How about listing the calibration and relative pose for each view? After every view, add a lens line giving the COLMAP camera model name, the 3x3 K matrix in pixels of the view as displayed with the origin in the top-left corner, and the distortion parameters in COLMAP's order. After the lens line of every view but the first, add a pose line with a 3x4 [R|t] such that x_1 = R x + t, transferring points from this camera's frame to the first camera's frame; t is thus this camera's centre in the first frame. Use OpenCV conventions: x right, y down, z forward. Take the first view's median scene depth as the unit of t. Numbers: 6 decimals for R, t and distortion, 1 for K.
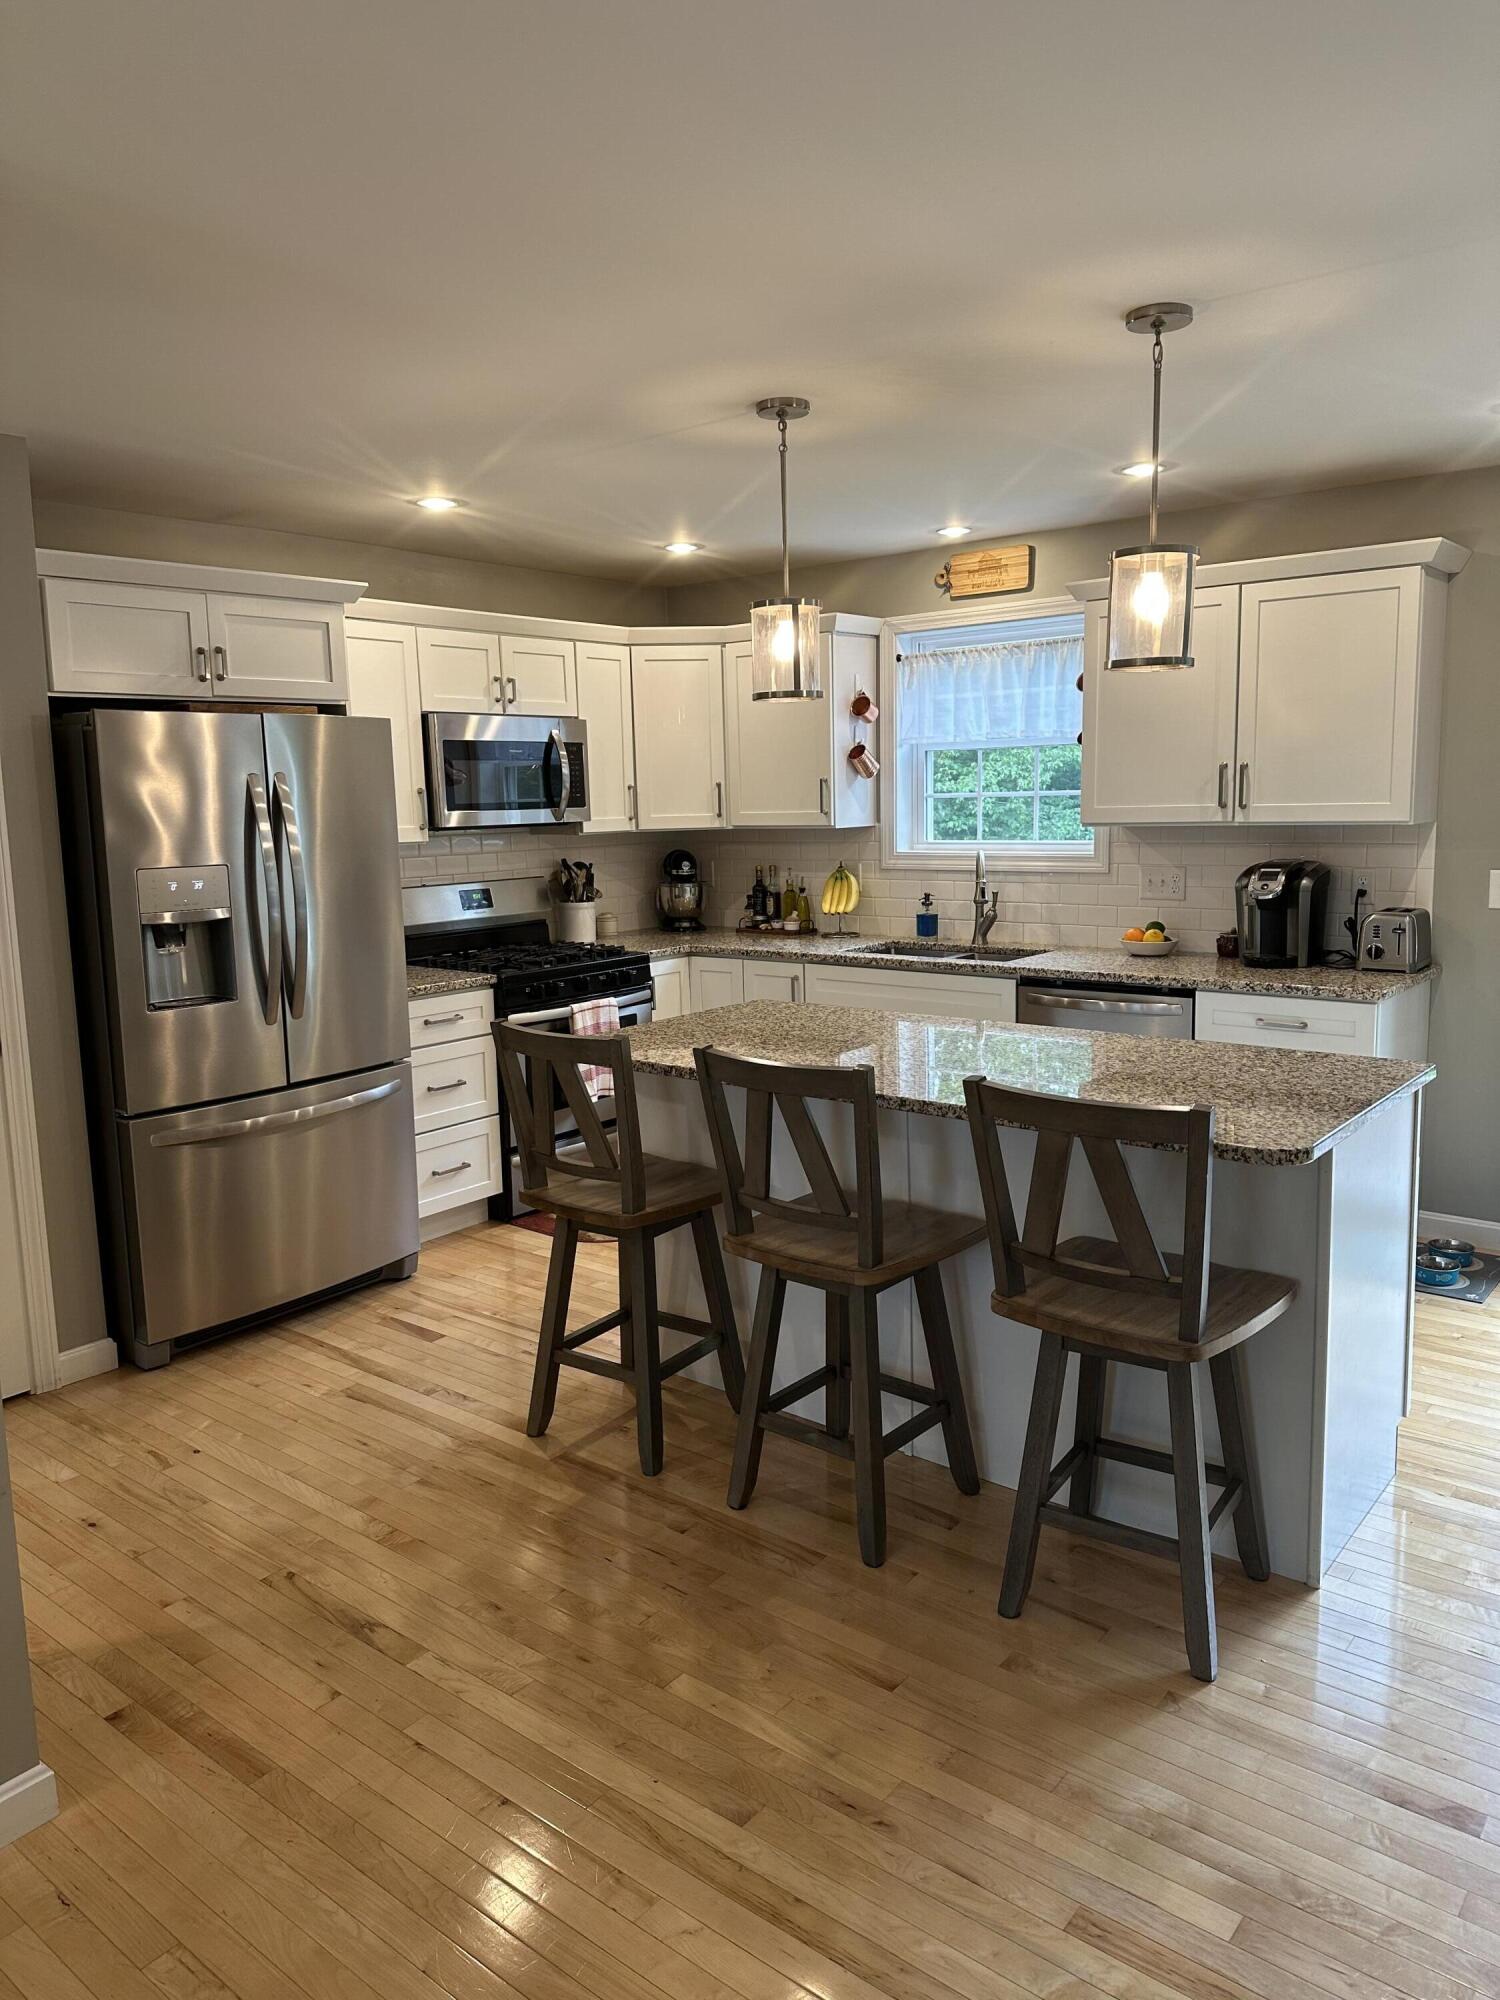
lens RADIAL K [[1417.9, 0, 750.0], [0, 1417.9, 1000.0], [0, 0, 1]] dist [0.009412, 0.002124]
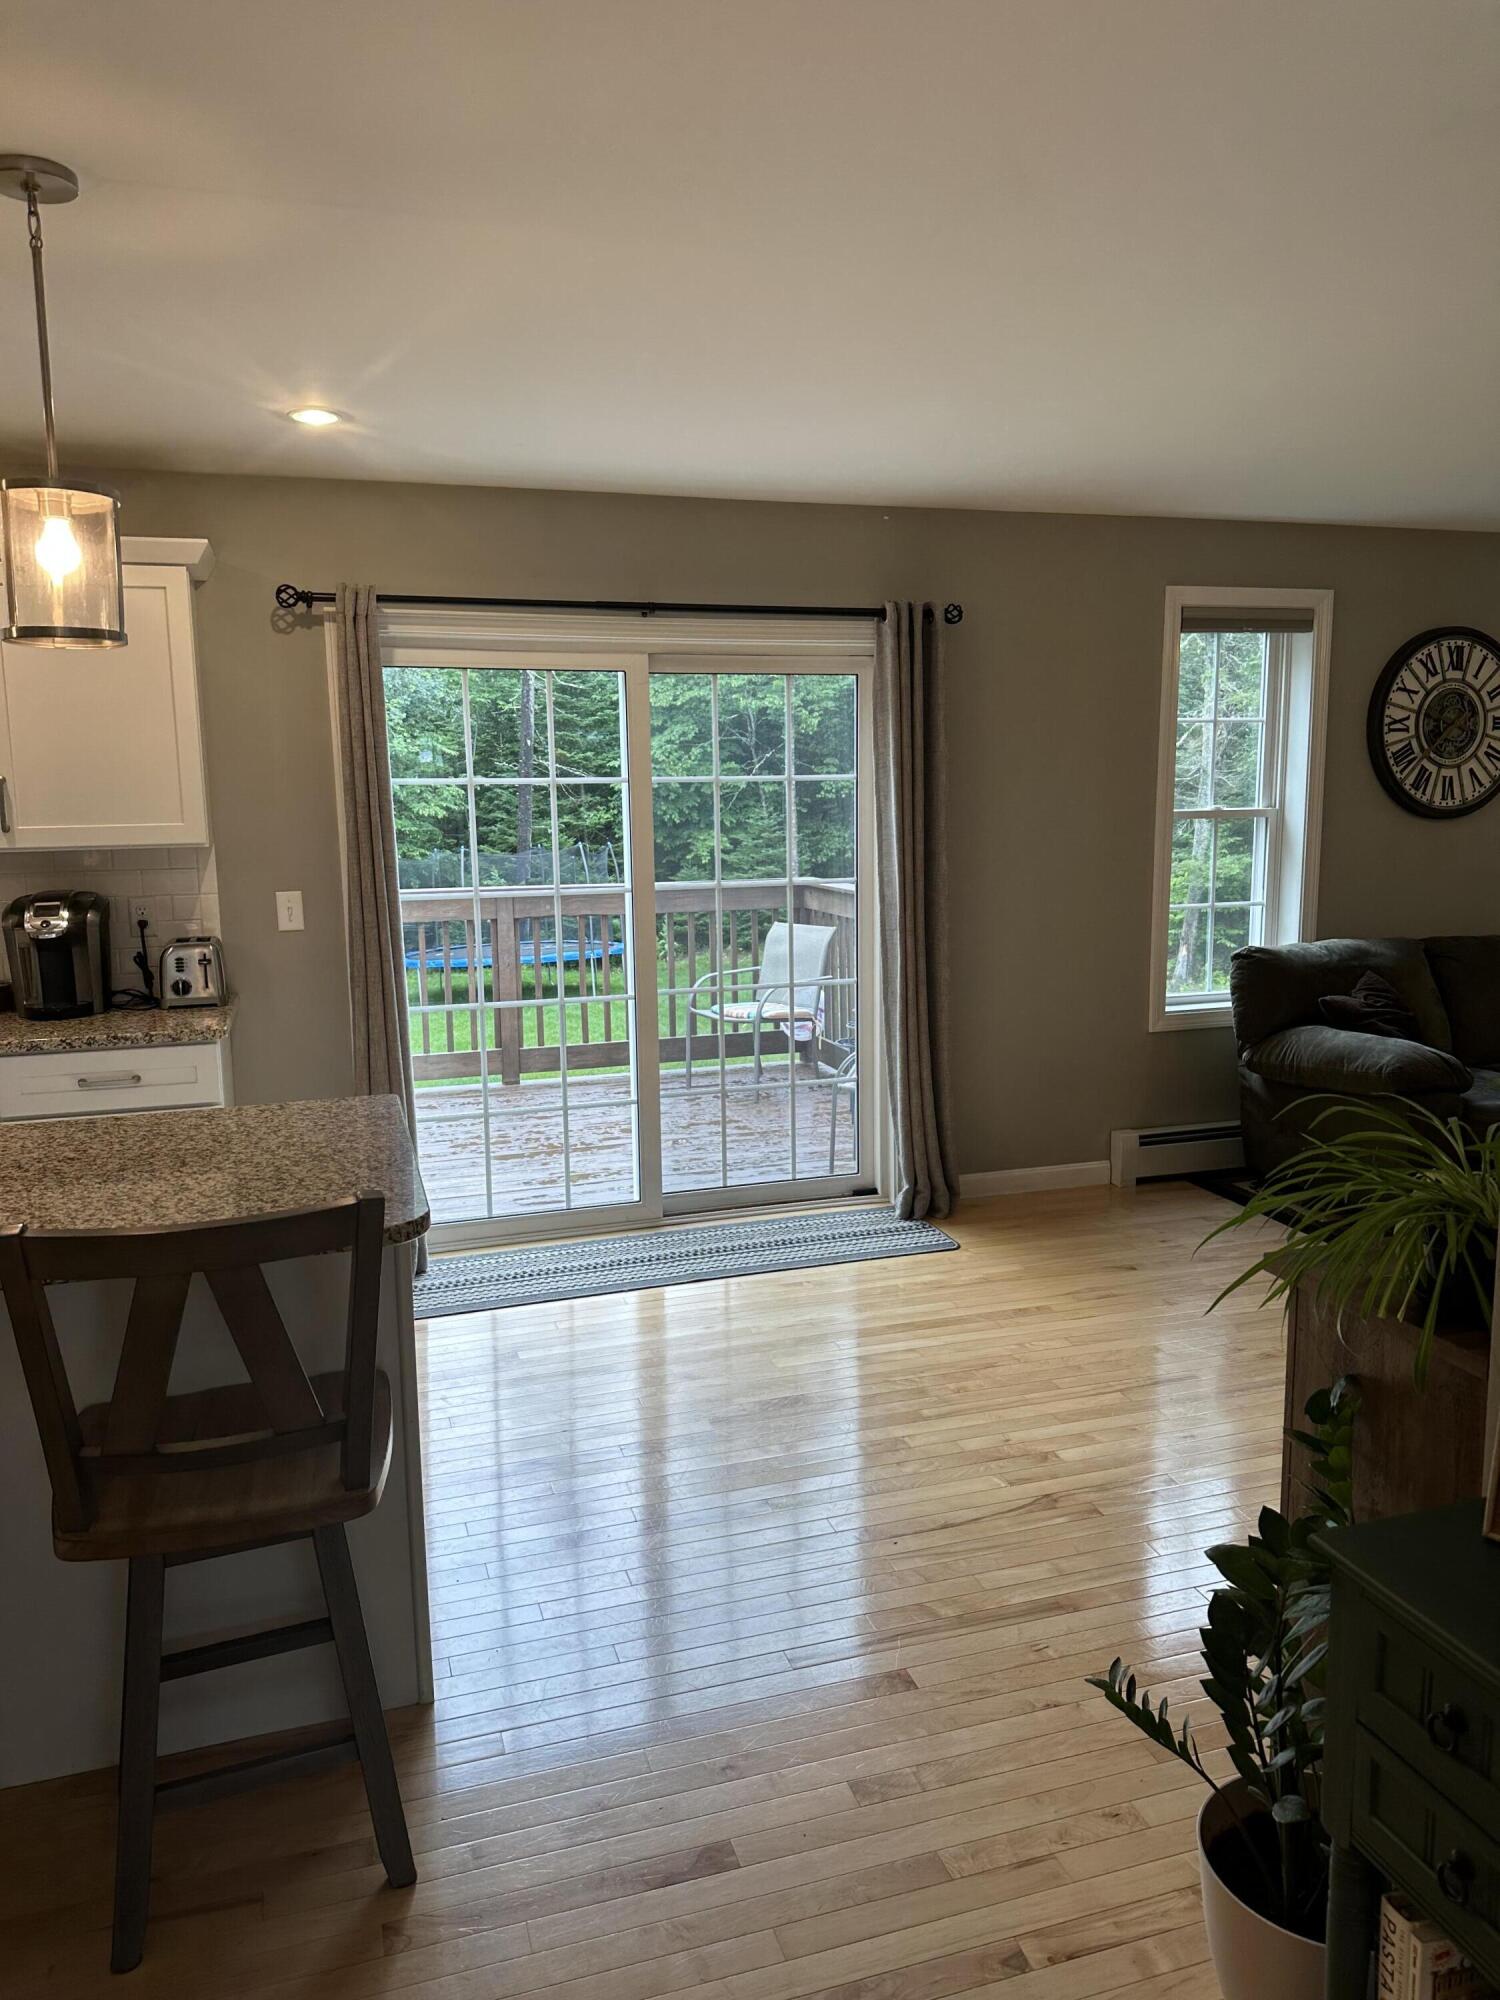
lens RADIAL K [[1398.7, 0, 743.3], [0, 1398.7, 995.6], [0, 0, 1]] dist [0.067507, -0.089325]
pose [[0.554196, -0.107253, 0.825447, -0.113943], [0.126235, 0.991023, 0.044014, -0.023900], [-0.822758, 0.079808, 0.562761, 0.203718]]
